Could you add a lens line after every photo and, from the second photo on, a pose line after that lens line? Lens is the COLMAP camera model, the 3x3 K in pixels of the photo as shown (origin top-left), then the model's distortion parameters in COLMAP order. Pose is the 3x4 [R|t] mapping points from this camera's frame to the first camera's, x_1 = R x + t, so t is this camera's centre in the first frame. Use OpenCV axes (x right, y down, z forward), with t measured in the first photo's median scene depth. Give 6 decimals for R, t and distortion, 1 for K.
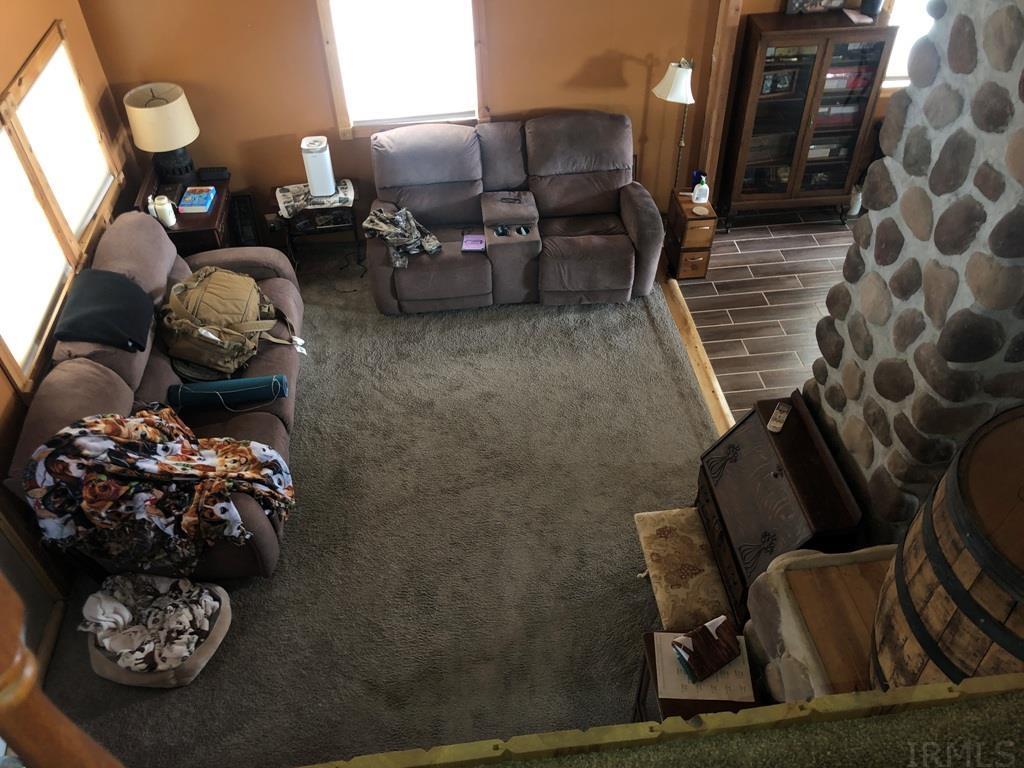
lens RADIAL K [[838.1, 0, 515.8], [0, 838.1, 385.3], [0, 0, 1]] dist [0.049537, -0.060332]
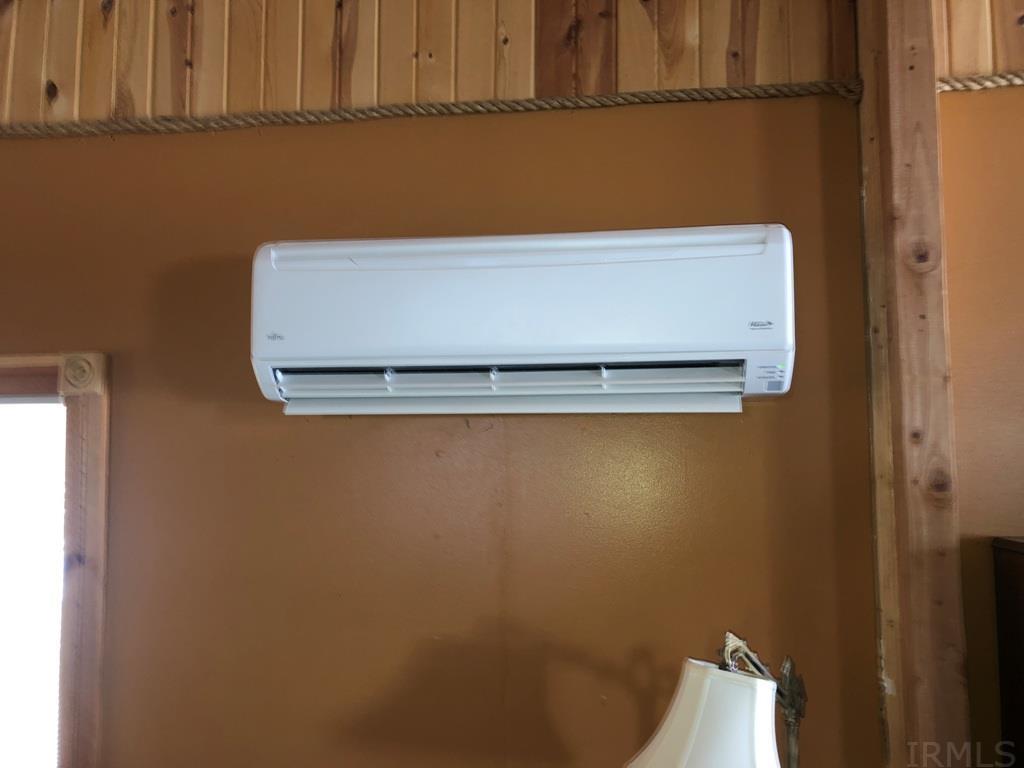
lens RADIAL K [[838.1, 0, 513.9], [0, 838.1, 384.6], [0, 0, 1]] dist [0.049537, -0.060332]
pose [[0.973582, -0.013826, -0.227919, 0.186062], [-0.159660, 0.672369, -0.722792, -0.243332], [0.163239, 0.740087, 0.652399, 0.752455]]
